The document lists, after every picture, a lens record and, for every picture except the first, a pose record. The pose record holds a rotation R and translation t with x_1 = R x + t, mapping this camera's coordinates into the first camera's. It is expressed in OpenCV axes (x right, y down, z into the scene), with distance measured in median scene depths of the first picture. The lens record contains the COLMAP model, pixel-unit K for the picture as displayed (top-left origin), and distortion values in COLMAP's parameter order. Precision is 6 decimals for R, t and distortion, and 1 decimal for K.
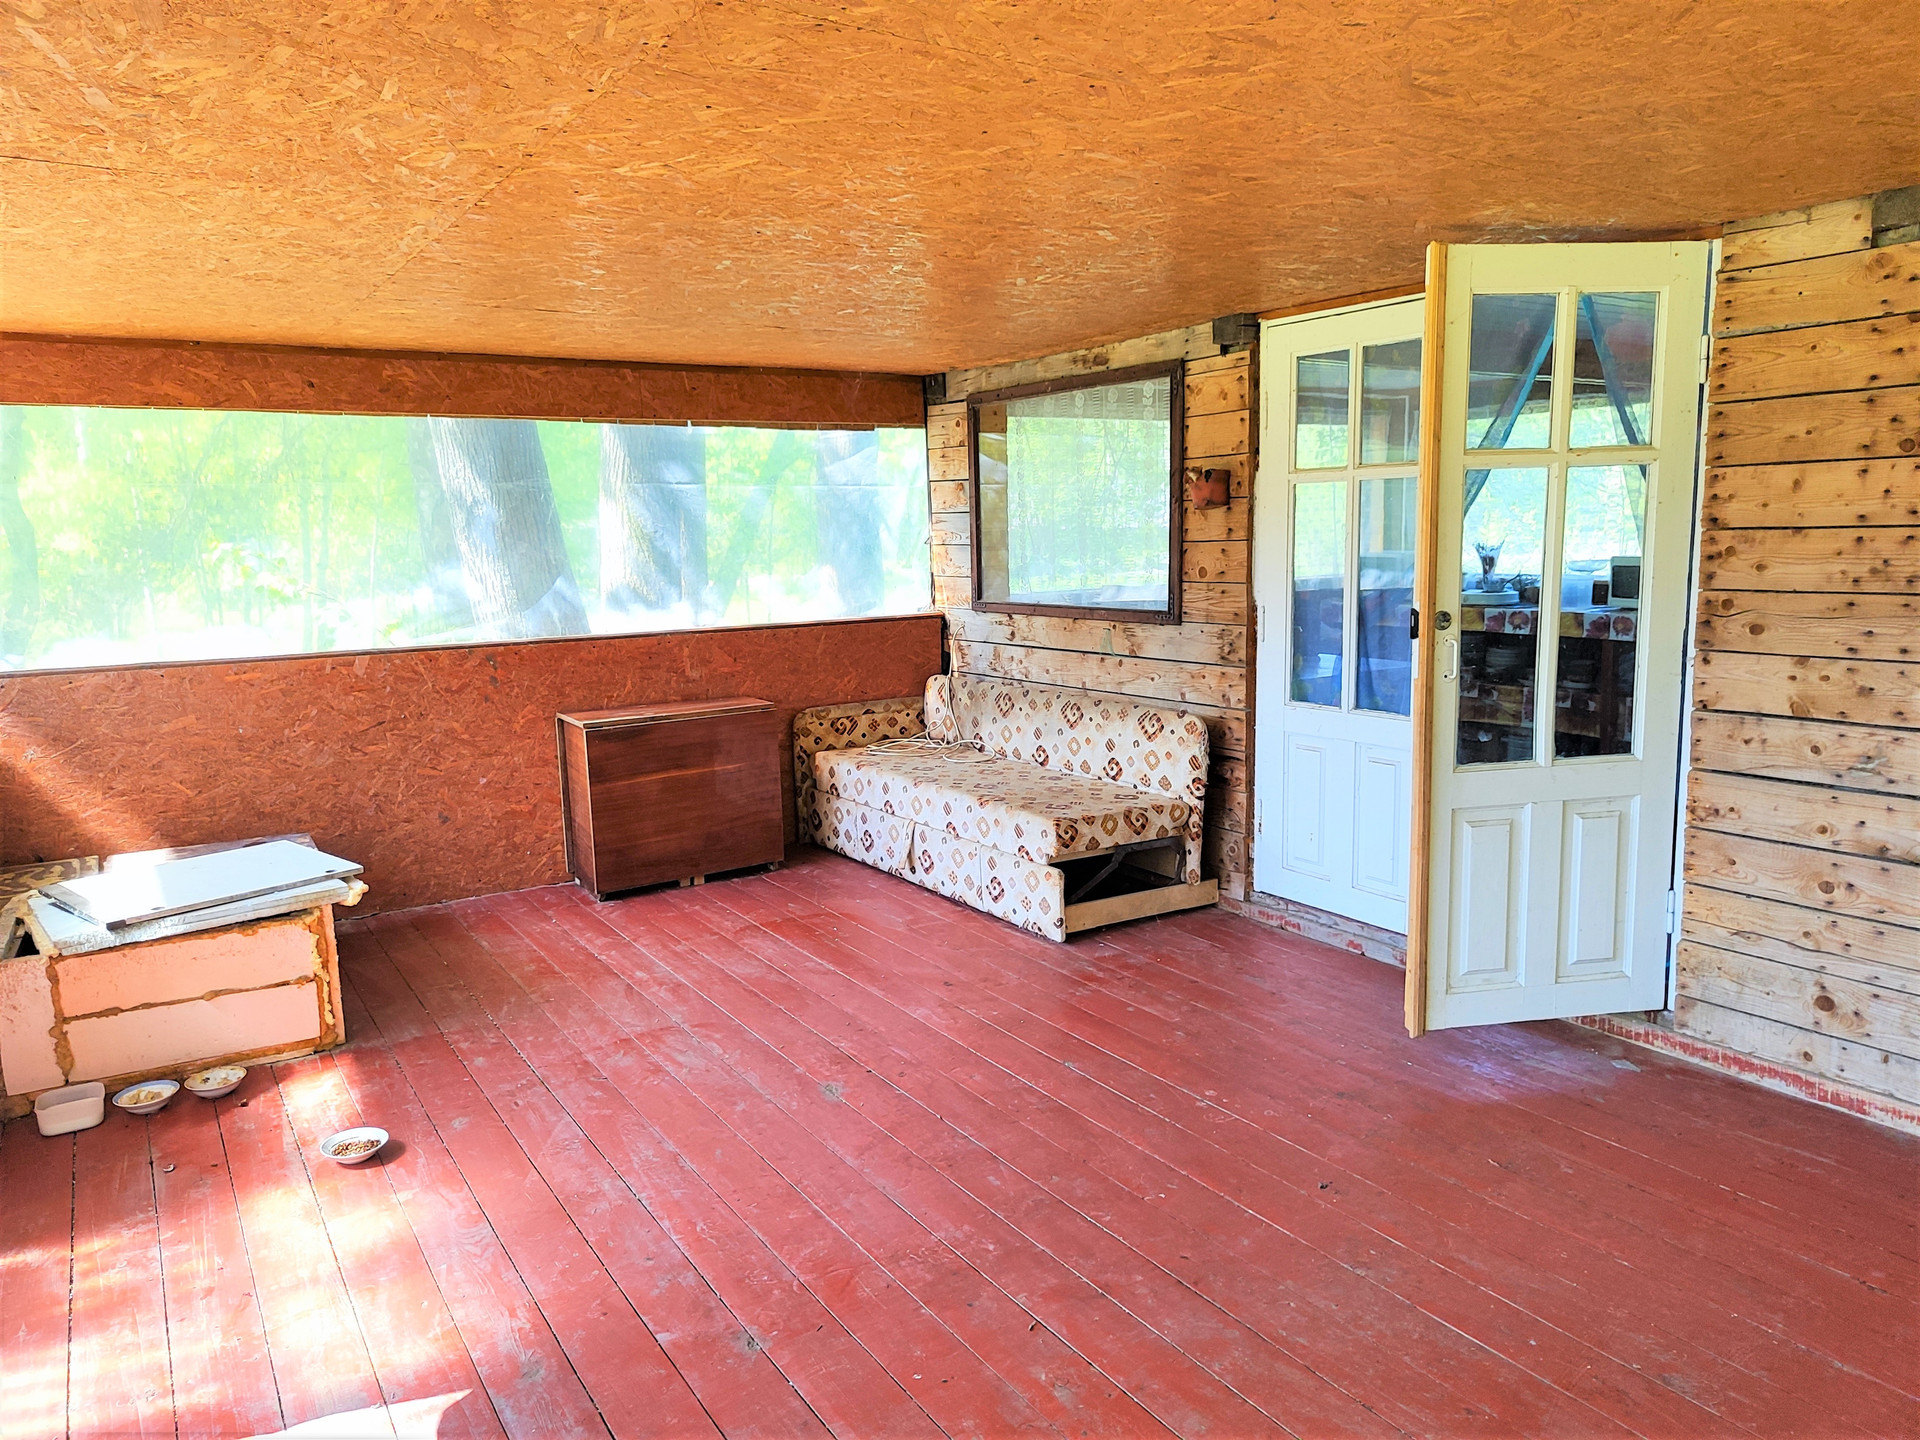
lens RADIAL K [[1283.4, 0, 962.5], [0, 1283.4, 718.8], [0, 0, 1]] dist [-0.002843, -0.002302]
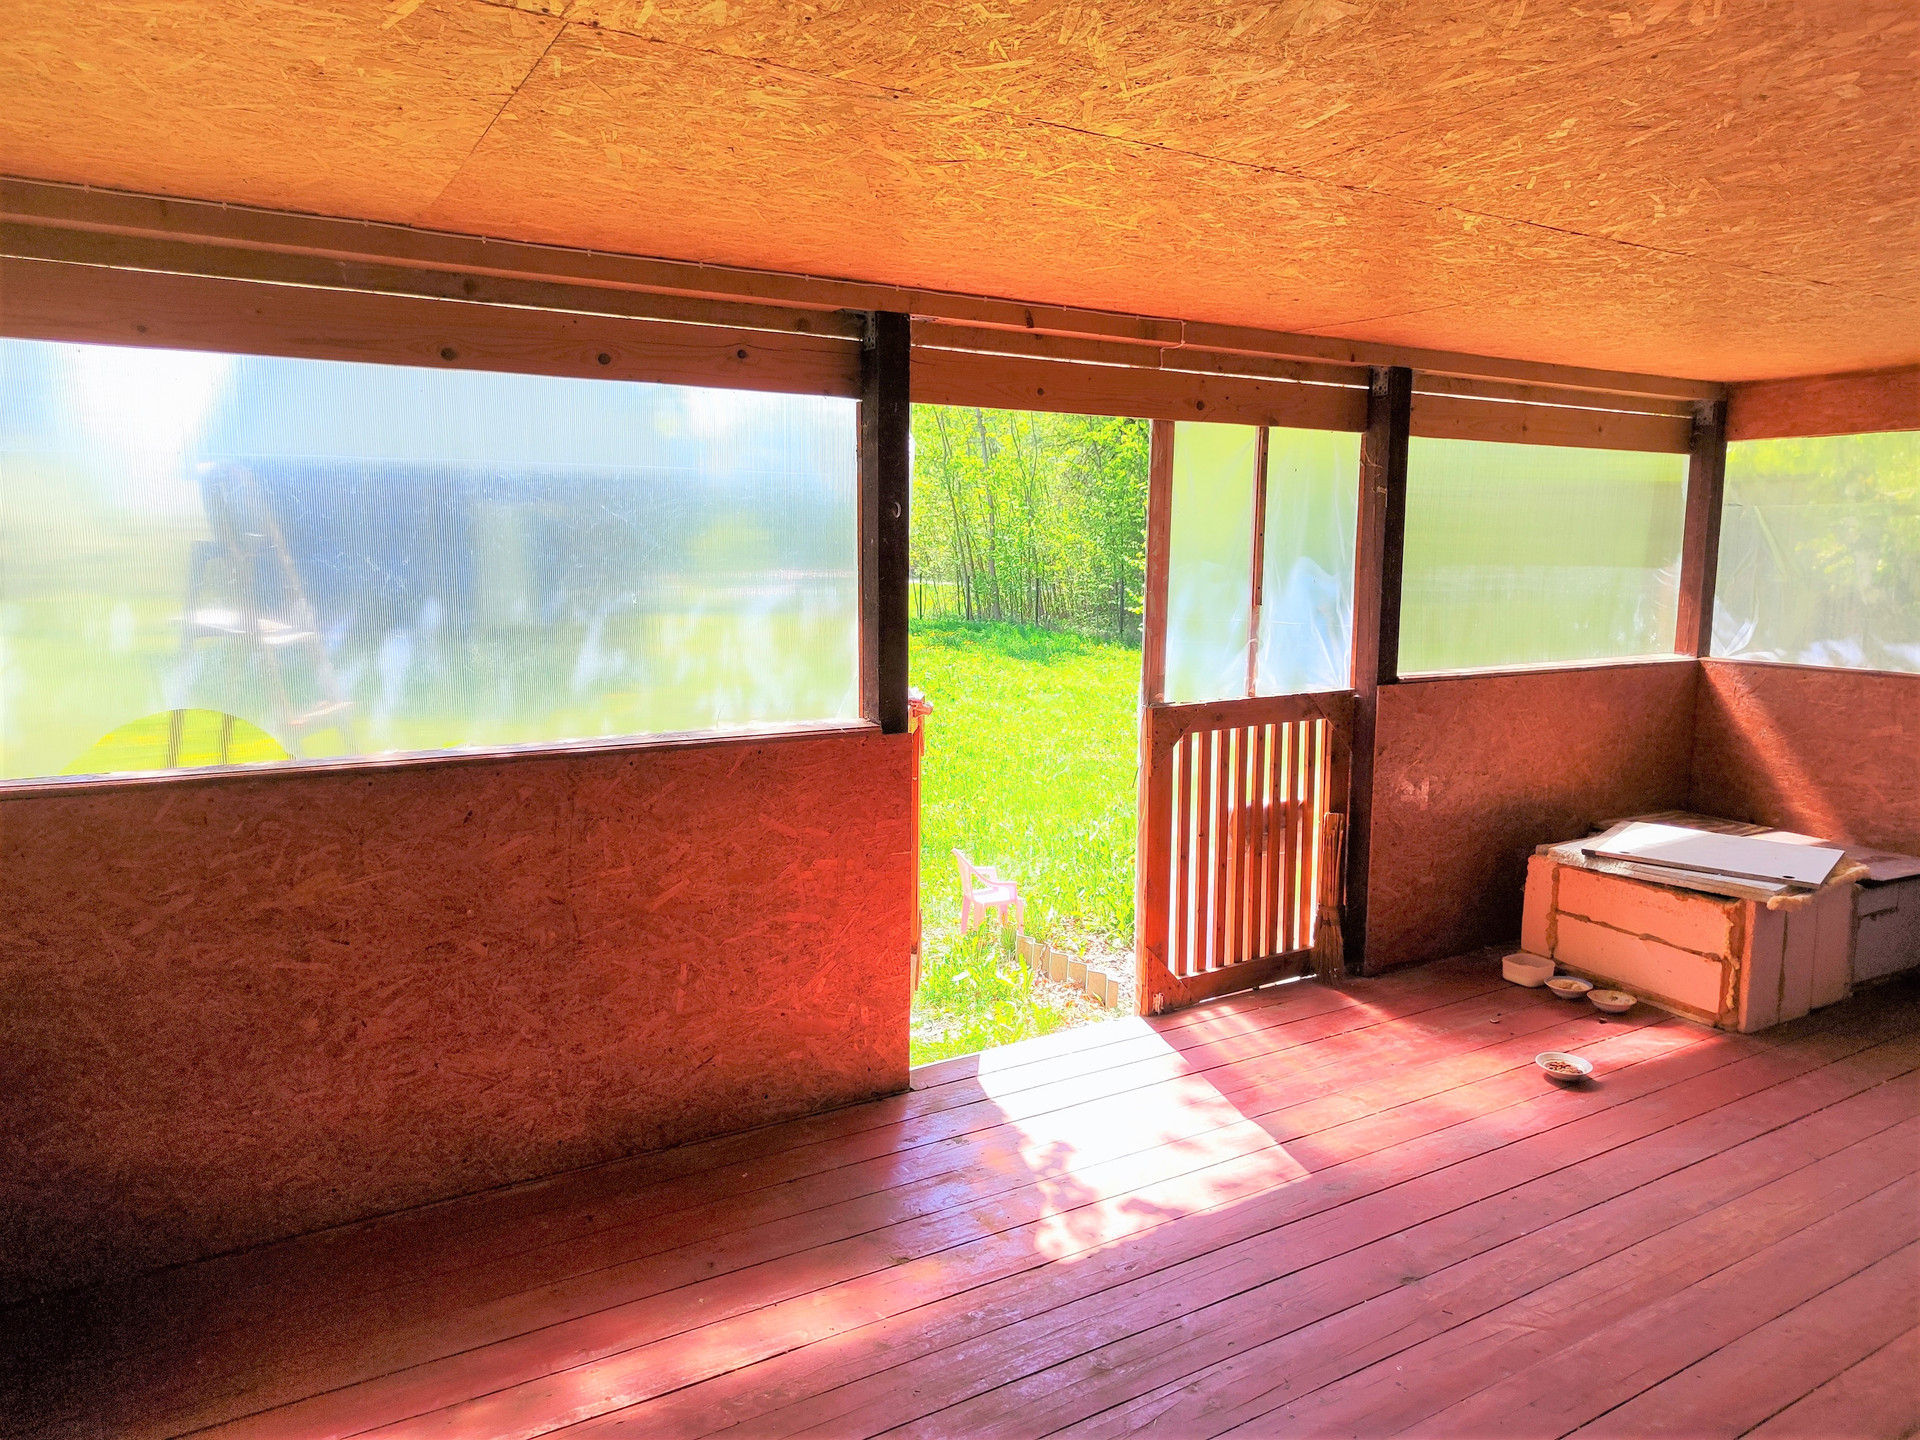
lens RADIAL K [[1283.4, 0, 964.8], [0, 1283.4, 717.6], [0, 0, 1]] dist [-0.002843, -0.002302]
pose [[-0.060565, 0.149146, -0.986959, 0.608366], [-0.148475, 0.976428, 0.156666, -0.077809], [0.987060, 0.156027, -0.036993, 0.391536]]
